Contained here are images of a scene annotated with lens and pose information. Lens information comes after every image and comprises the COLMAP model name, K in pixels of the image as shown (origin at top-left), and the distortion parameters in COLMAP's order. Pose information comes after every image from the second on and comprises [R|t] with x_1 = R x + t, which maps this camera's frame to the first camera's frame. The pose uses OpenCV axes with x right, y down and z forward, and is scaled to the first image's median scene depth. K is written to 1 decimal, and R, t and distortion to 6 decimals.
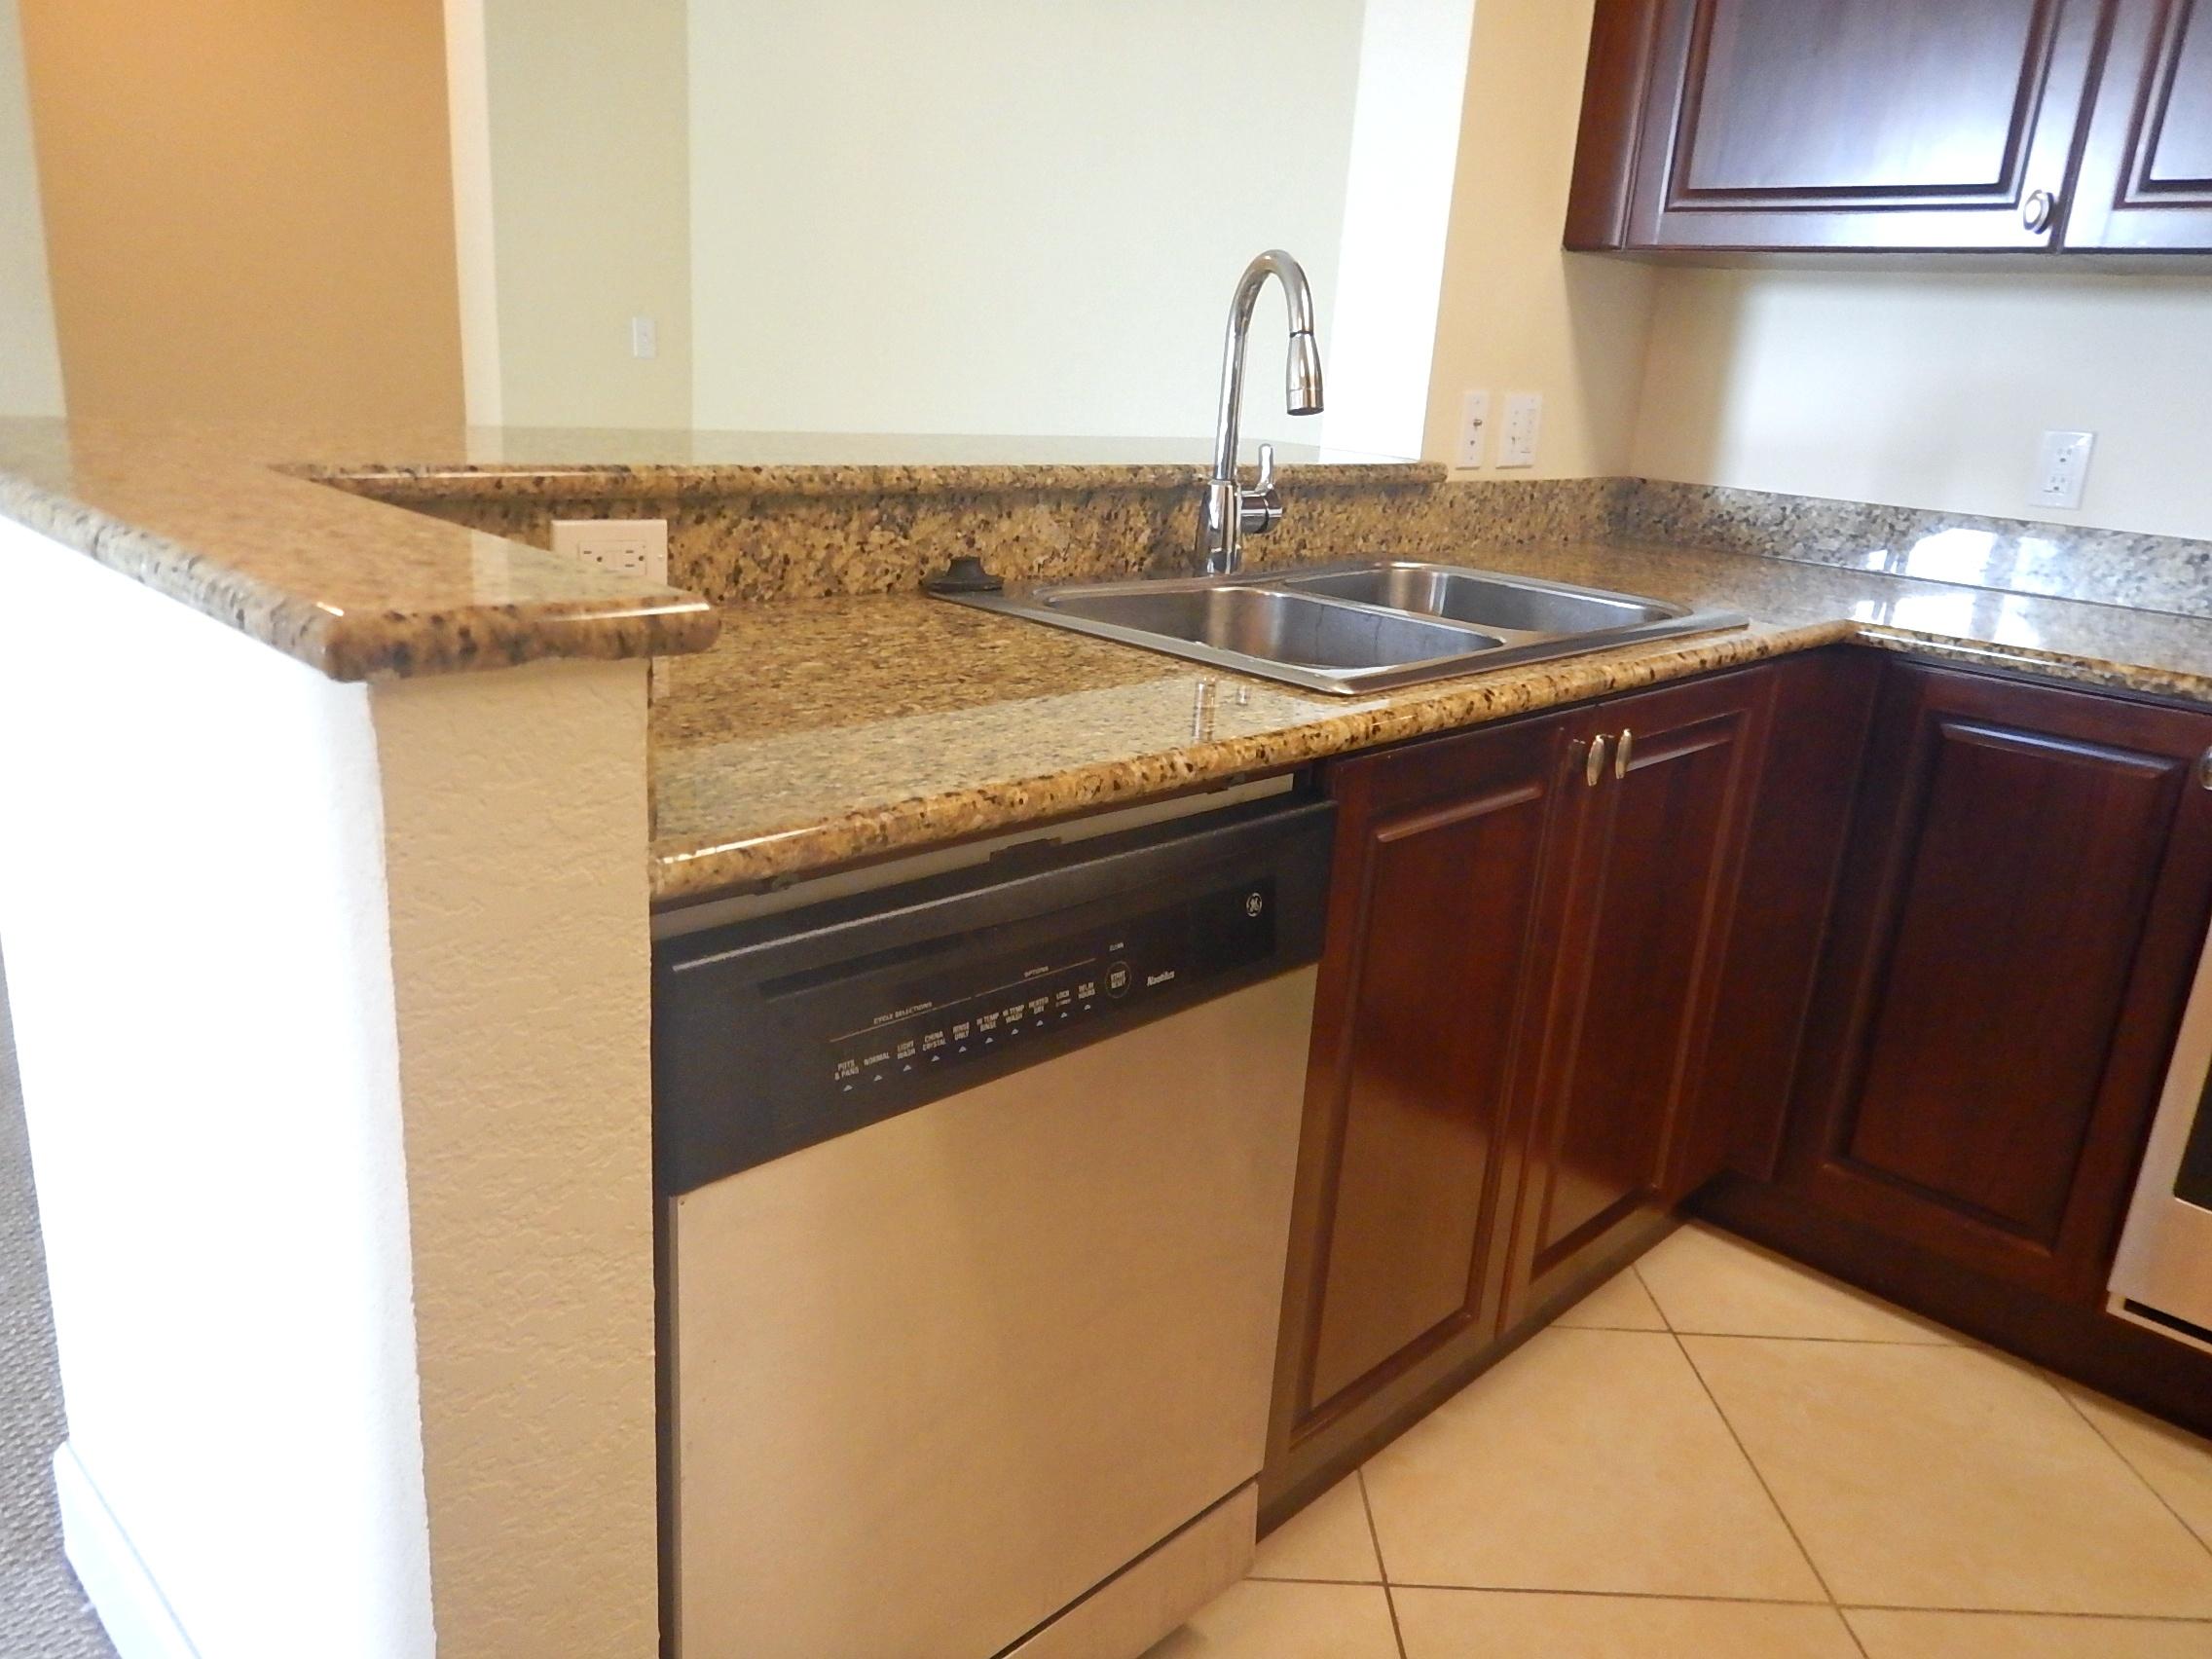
lens RADIAL K [[1601.5, 0, 1121.2], [0, 1601.5, 841.4], [0, 0, 1]] dist [0.021061, -0.009774]
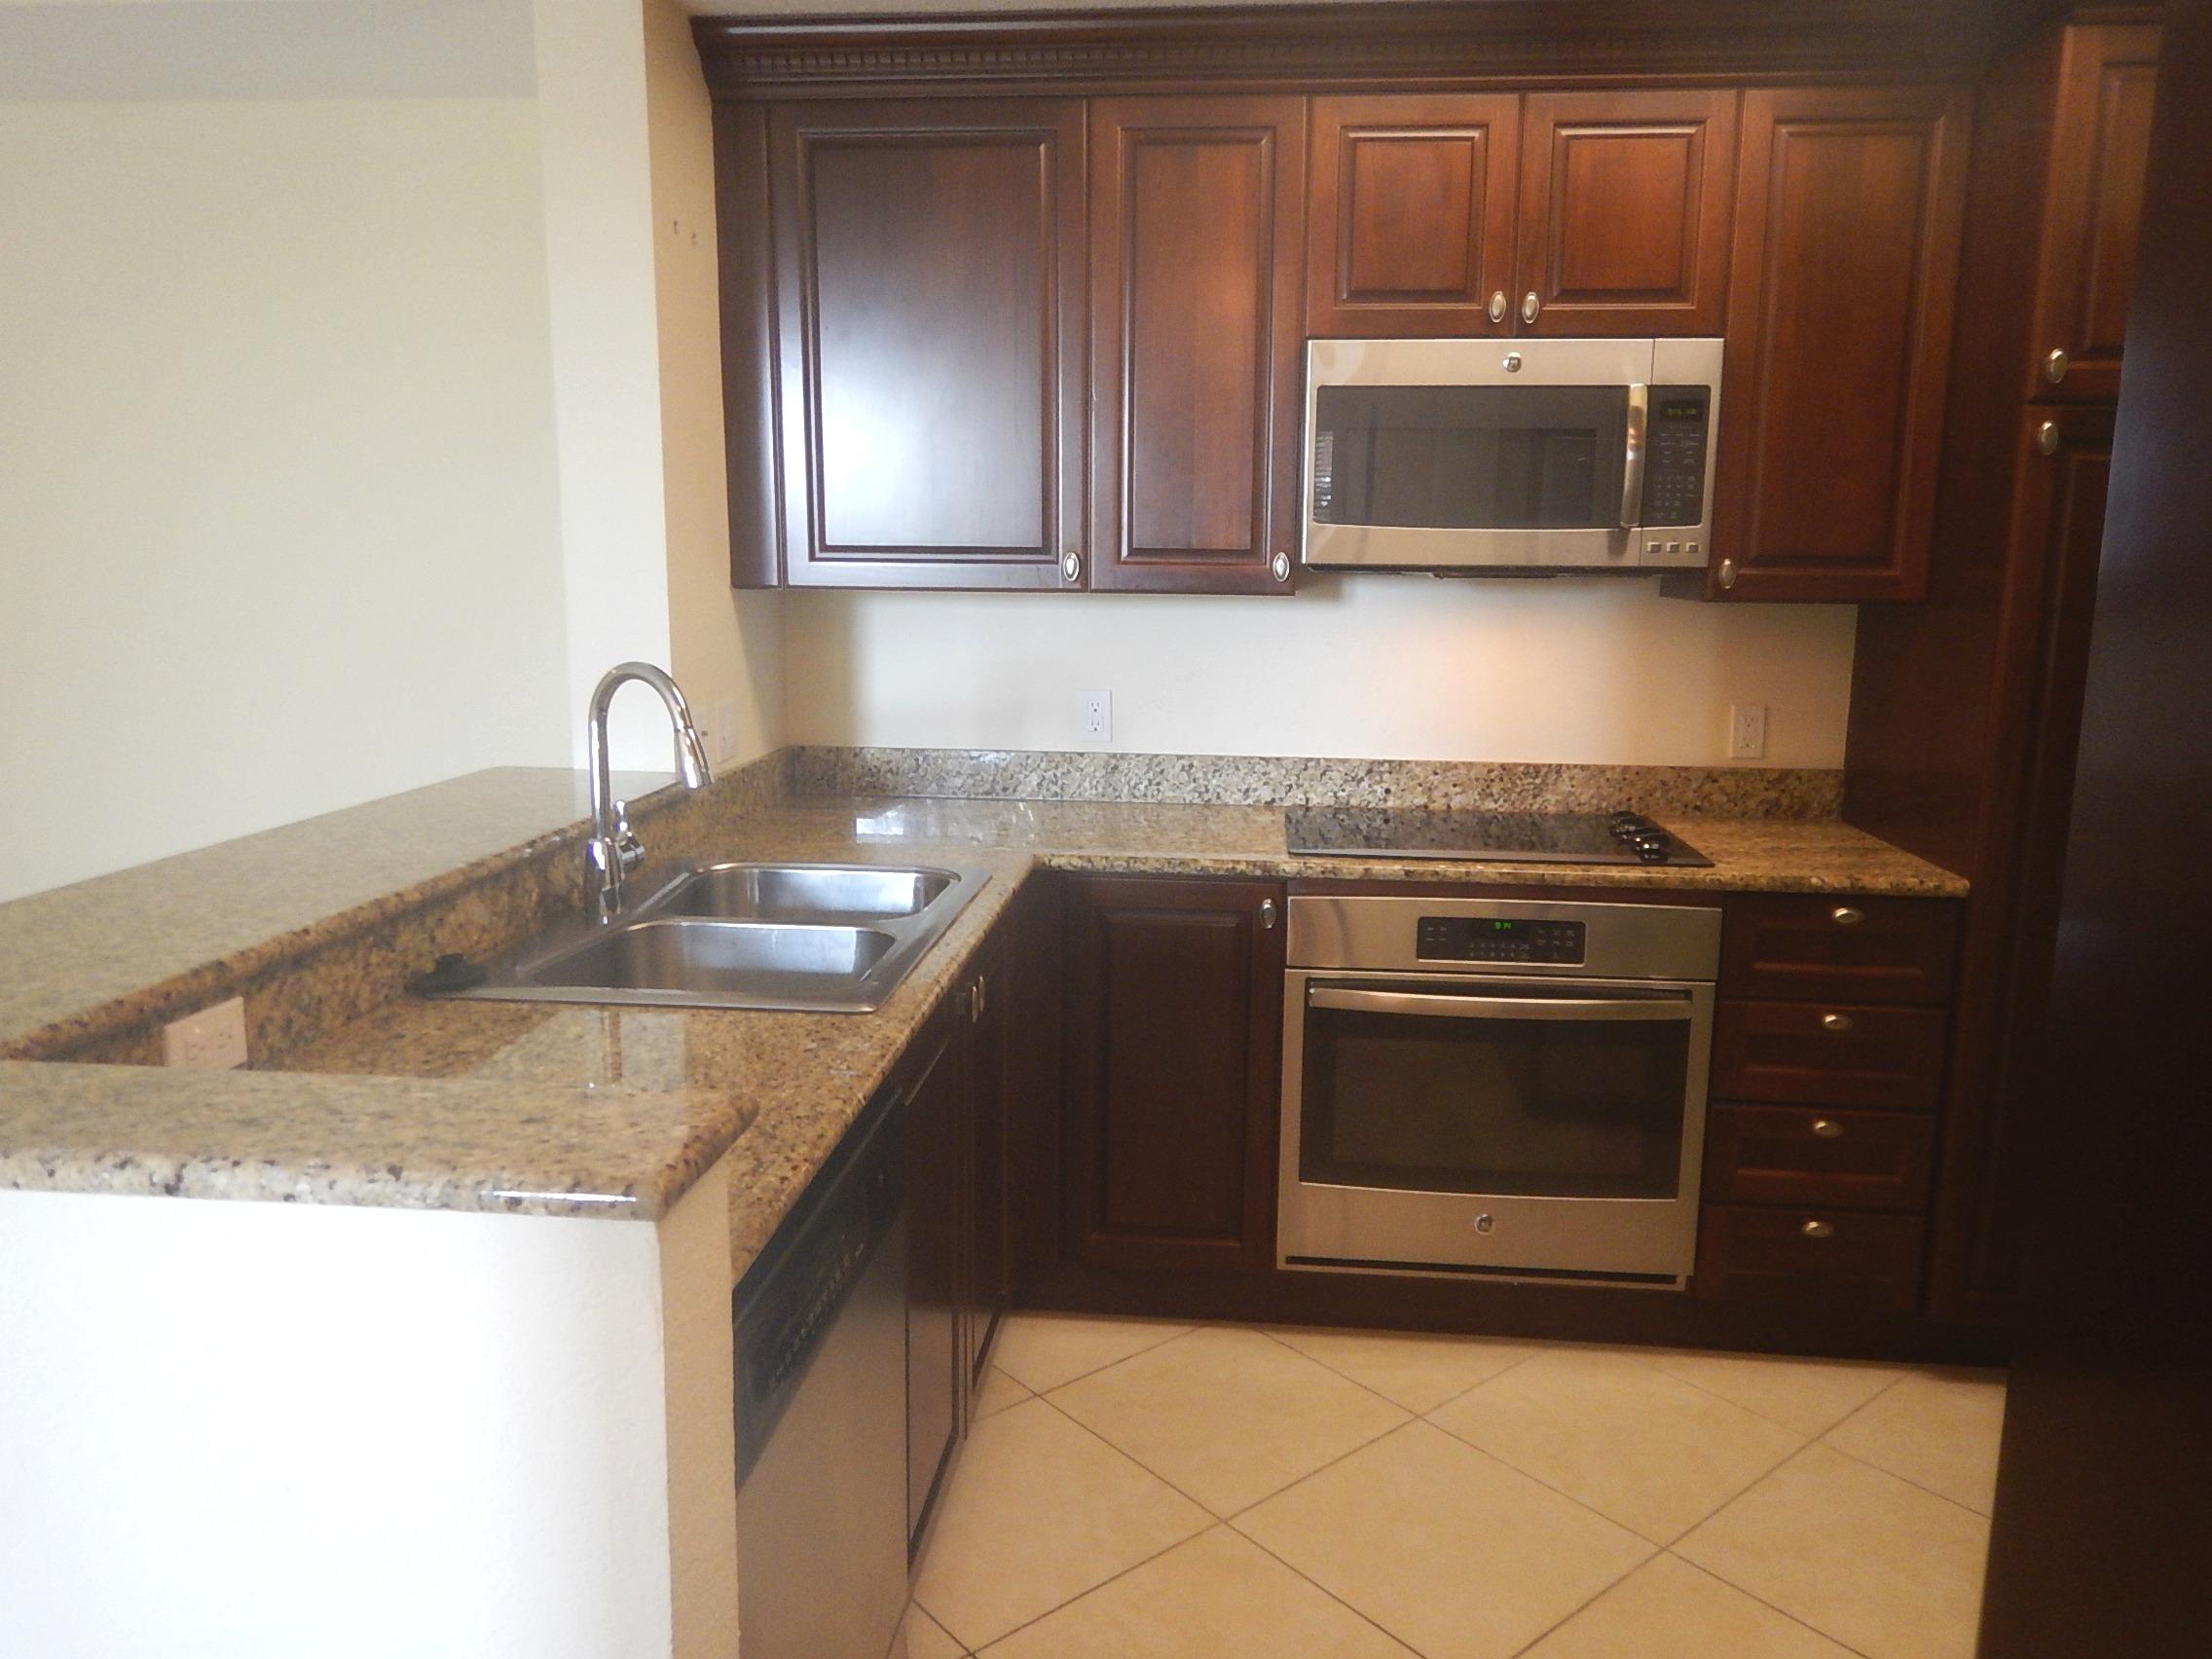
lens RADIAL K [[1601.5, 0, 1144.0], [0, 1601.5, 821.5], [0, 0, 1]] dist [0.021061, -0.009774]
pose [[0.770661, -0.164813, 0.615563, -0.350772], [0.226002, 0.973874, -0.022197, -0.115537], [-0.595822, 0.156225, 0.787775, -0.185336]]
